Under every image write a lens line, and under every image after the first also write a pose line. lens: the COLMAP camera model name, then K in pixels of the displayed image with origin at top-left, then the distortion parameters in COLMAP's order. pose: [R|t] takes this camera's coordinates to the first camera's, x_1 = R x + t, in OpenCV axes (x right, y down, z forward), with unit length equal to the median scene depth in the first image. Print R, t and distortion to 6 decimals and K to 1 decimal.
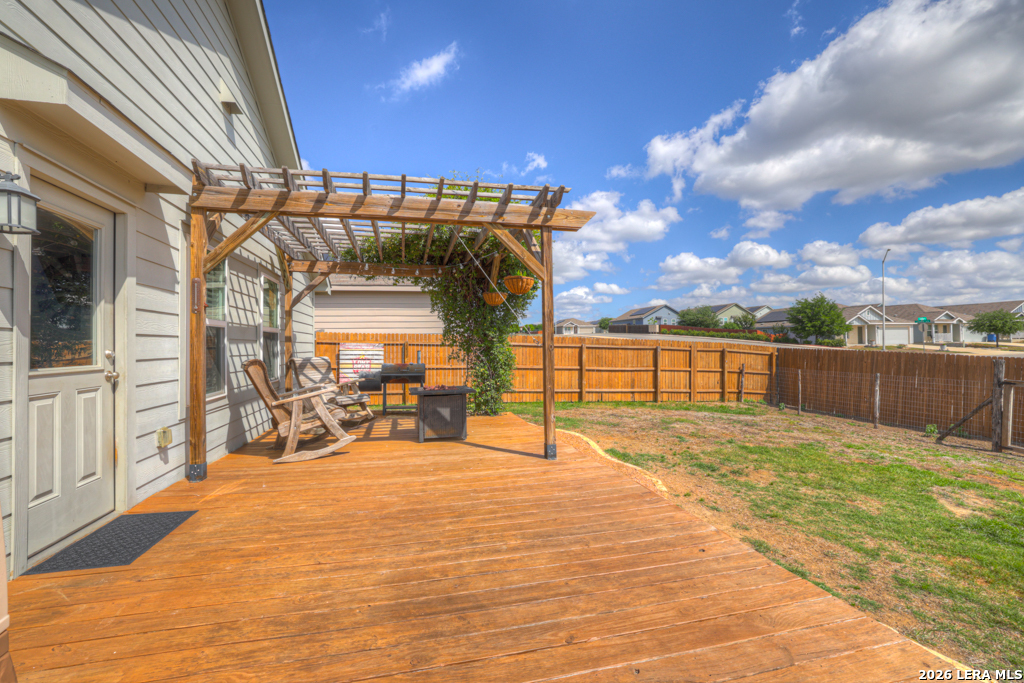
lens RADIAL K [[440.5, 0, 503.6], [0, 440.5, 337.2], [0, 0, 1]] dist [-0.048265, 0.018541]
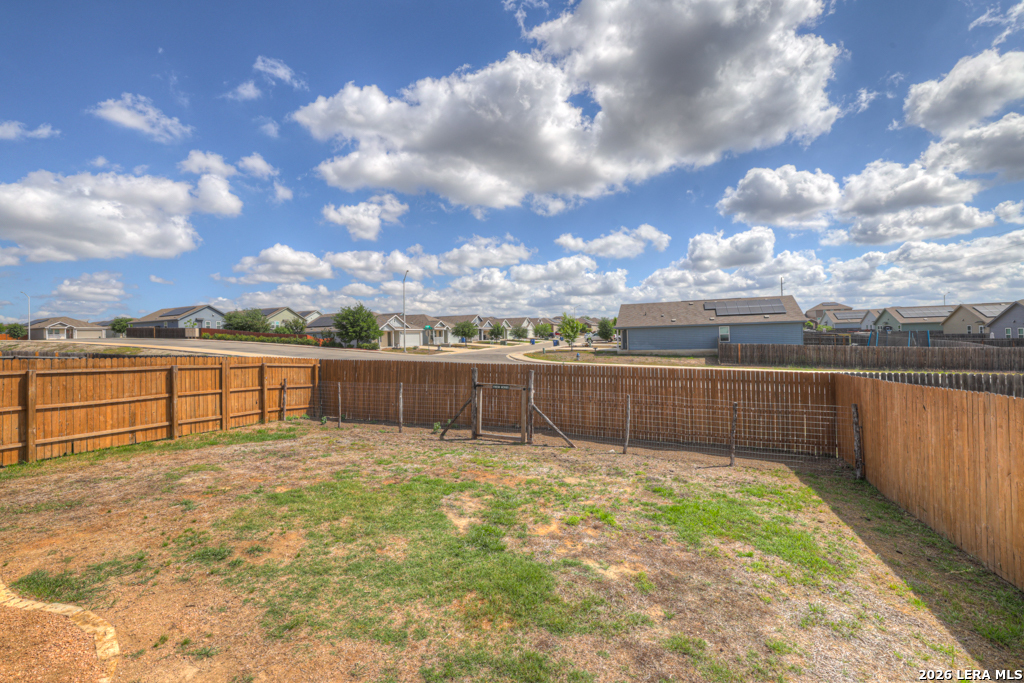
lens RADIAL K [[440.5, 0, 505.0], [0, 440.5, 332.1], [0, 0, 1]] dist [-0.048265, 0.018541]
pose [[0.581920, 0.003046, 0.813240, 0.162177], [0.011037, 0.999871, -0.011642, -0.049550], [-0.813171, 0.015750, 0.581812, 0.184134]]
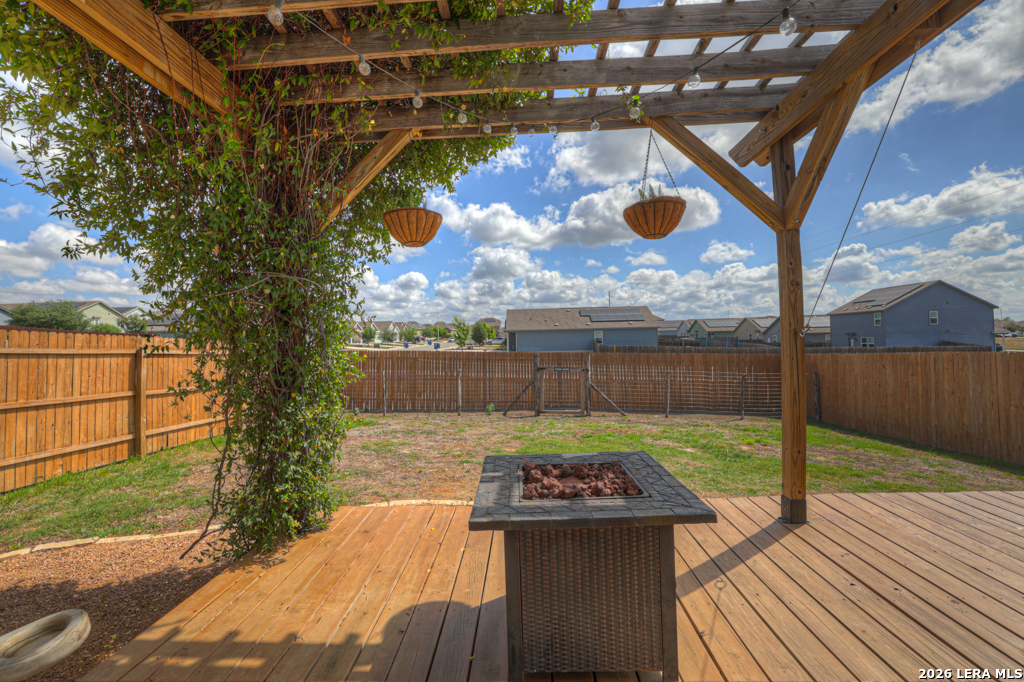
lens RADIAL K [[440.5, 0, 504.8], [0, 440.5, 333.0], [0, 0, 1]] dist [-0.048265, 0.018541]
pose [[0.266810, 0.018766, 0.963566, -0.422896], [0.004256, 0.999778, -0.020650, 0.018974], [-0.963740, 0.009611, 0.266671, 0.892577]]
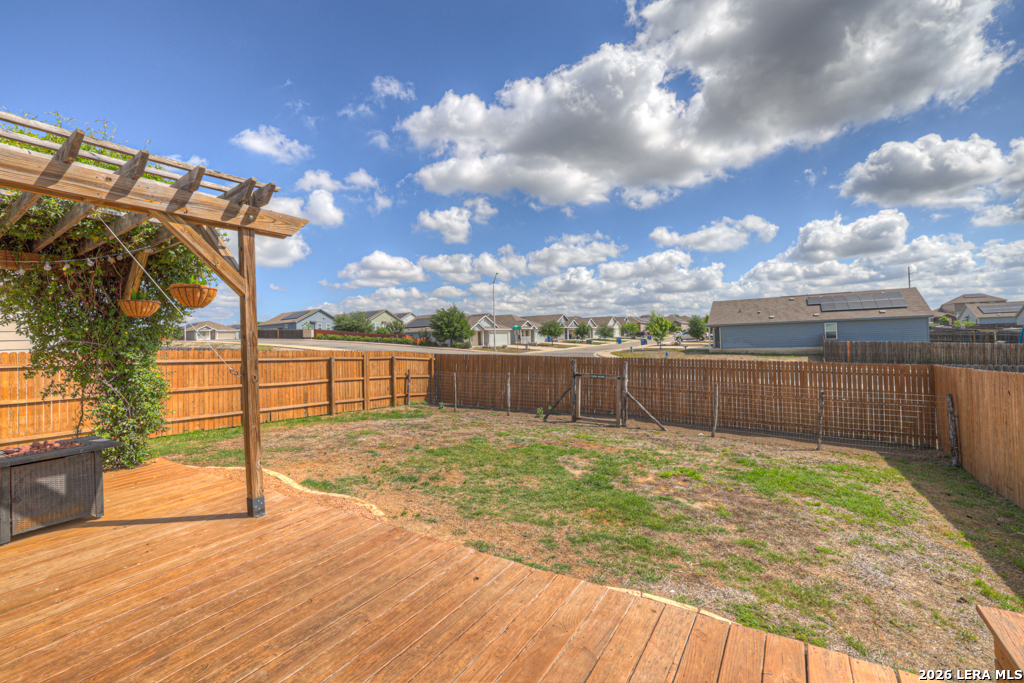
lens RADIAL K [[440.5, 0, 504.5], [0, 440.5, 334.6], [0, 0, 1]] dist [-0.048265, 0.018541]
pose [[0.724979, -0.005660, 0.688748, -0.078919], [0.015837, 0.999839, -0.008454, -0.031239], [-0.688589, 0.017037, 0.724952, 0.073764]]
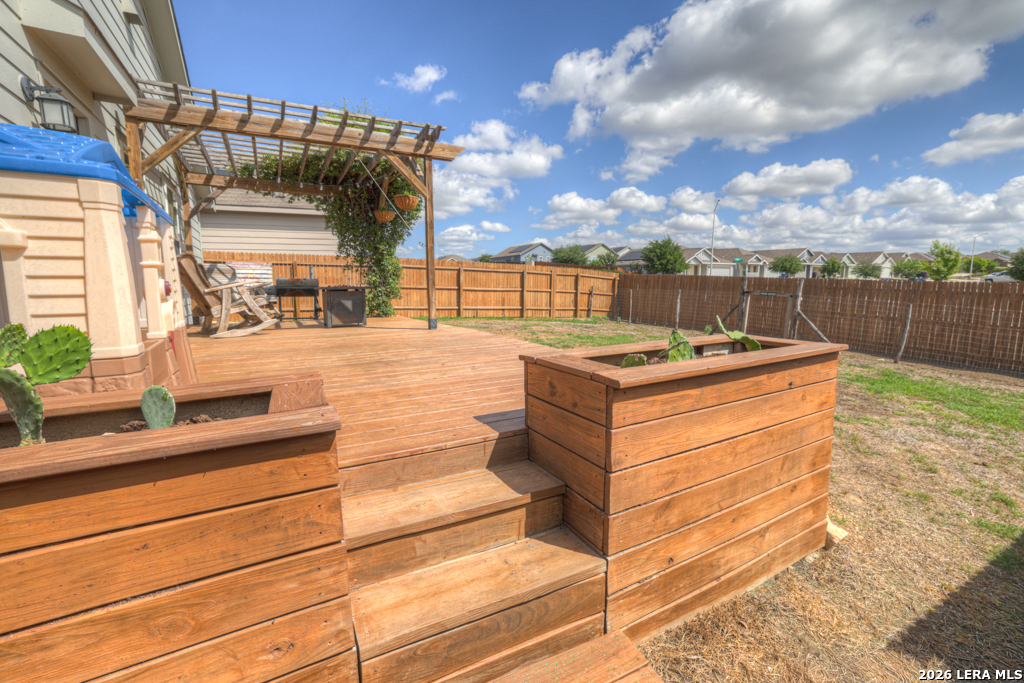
lens RADIAL K [[440.5, 0, 505.5], [0, 440.5, 335.9], [0, 0, 1]] dist [-0.048265, 0.018541]
pose [[0.963593, -0.028185, 0.265884, -0.031314], [-0.008297, 0.990798, 0.135097, 0.077578], [-0.267245, -0.132384, 0.954492, -0.286901]]
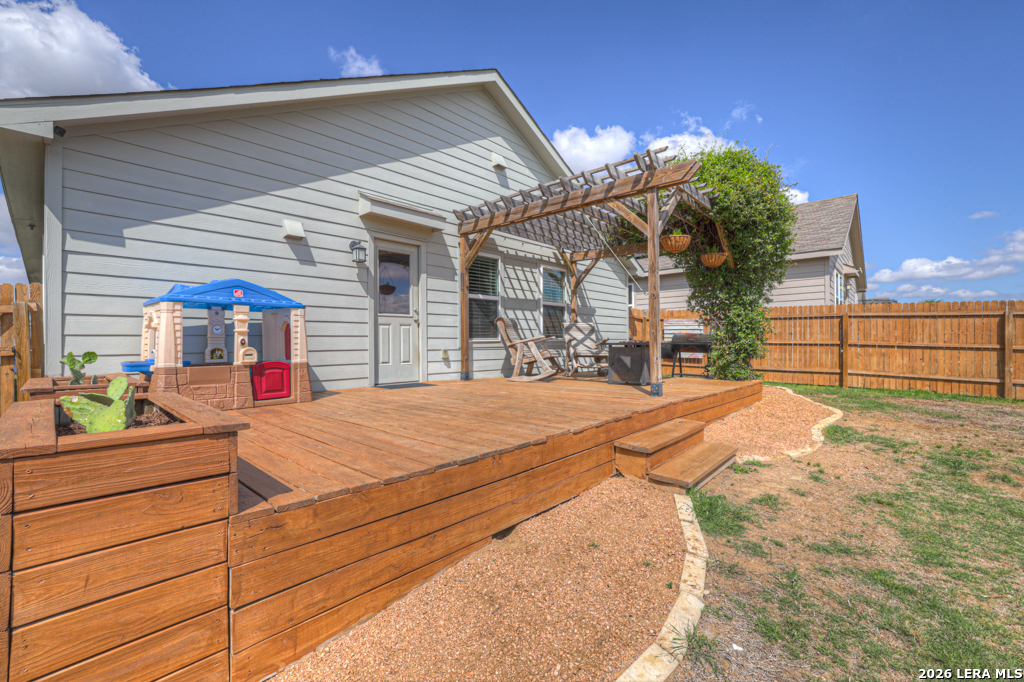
lens RADIAL K [[440.5, 0, 505.5], [0, 440.5, 337.1], [0, 0, 1]] dist [-0.048265, 0.018541]
pose [[0.564026, -0.002747, -0.825752, 0.585037], [0.014175, 0.999879, 0.006356, 0.082888], [0.825635, -0.015290, 0.563997, 0.048372]]
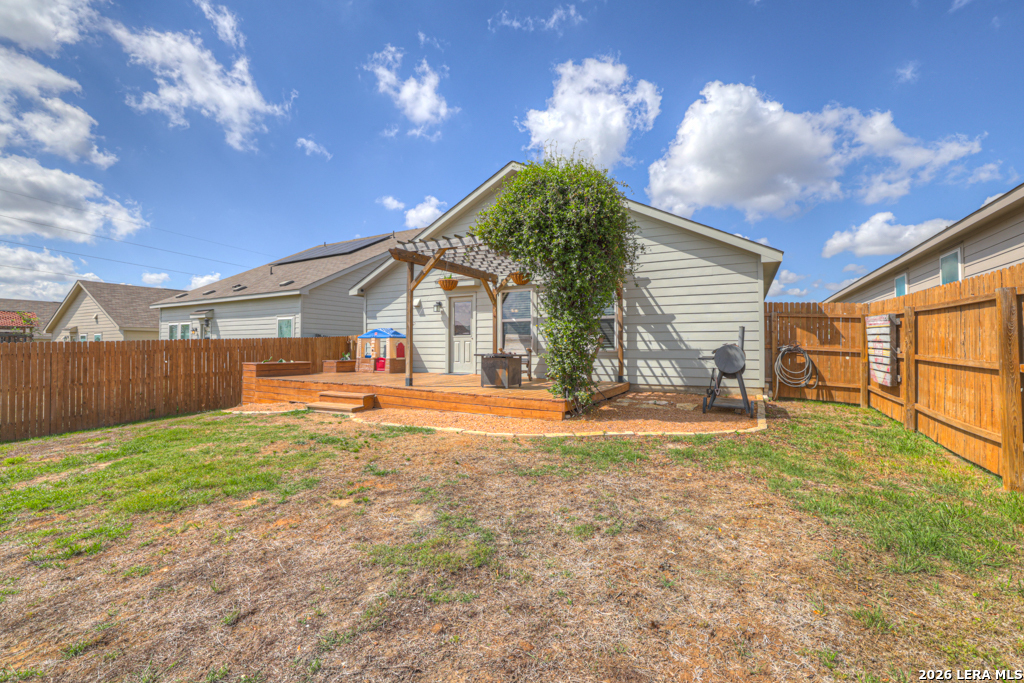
lens RADIAL K [[440.5, 0, 509.8], [0, 440.5, 338.8], [0, 0, 1]] dist [-0.048265, 0.018541]
pose [[-0.663971, -0.004265, -0.747746, 0.880329], [0.018076, 0.999600, -0.021752, 0.090992], [0.747540, -0.027959, -0.663628, 1.854379]]
